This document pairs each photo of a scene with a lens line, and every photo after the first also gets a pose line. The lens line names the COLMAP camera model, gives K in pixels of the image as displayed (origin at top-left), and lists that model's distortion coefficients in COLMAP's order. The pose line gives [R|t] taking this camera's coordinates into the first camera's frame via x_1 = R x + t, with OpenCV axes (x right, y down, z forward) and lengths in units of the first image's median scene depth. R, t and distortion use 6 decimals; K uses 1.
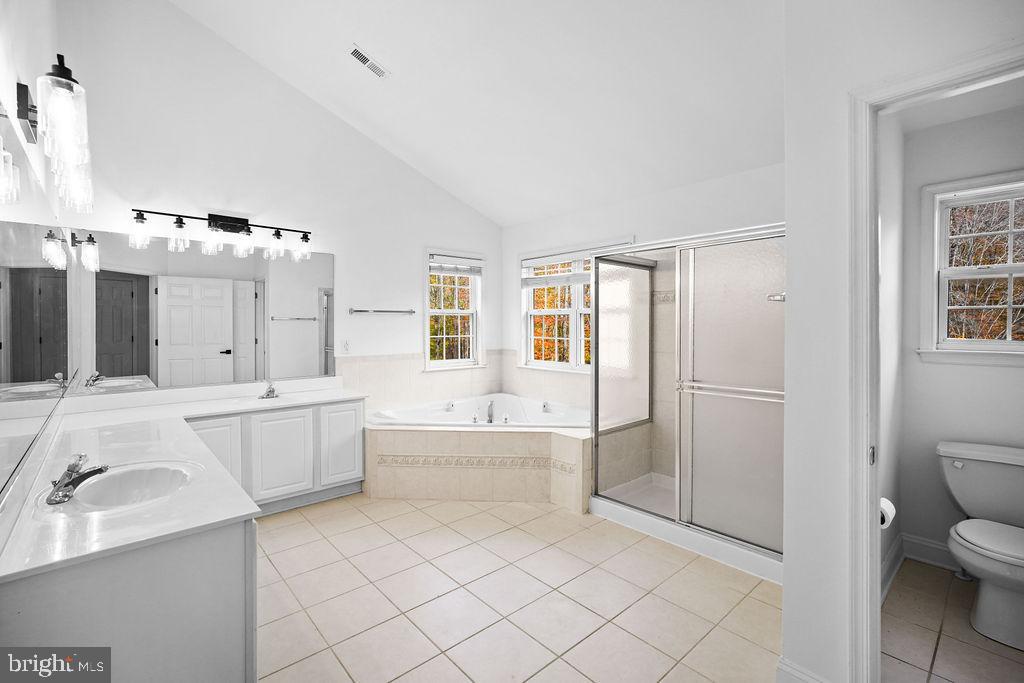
lens RADIAL K [[462.5, 0, 514.6], [0, 462.5, 336.2], [0, 0, 1]] dist [-0.001196, -0.000375]
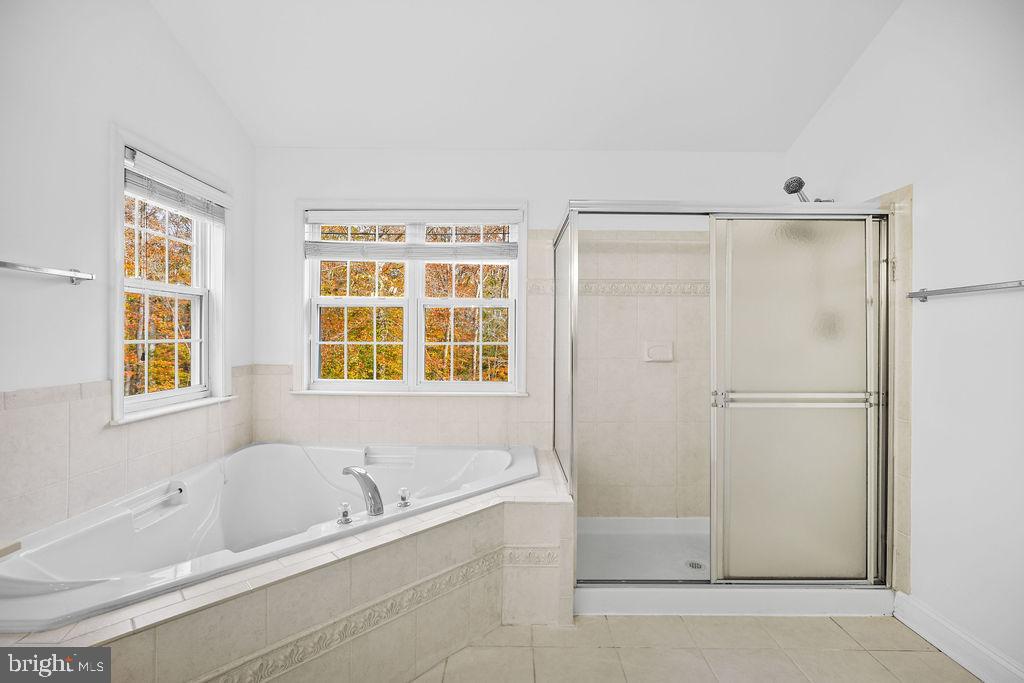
lens RADIAL K [[462.5, 0, 514.6], [0, 462.5, 336.2], [0, 0, 1]] dist [-0.001196, -0.000375]
pose [[0.658243, 0.007706, 0.752766, -0.250091], [0.003832, 0.999900, -0.013587, 0.003606], [-0.752795, 0.011829, 0.658148, 0.426595]]
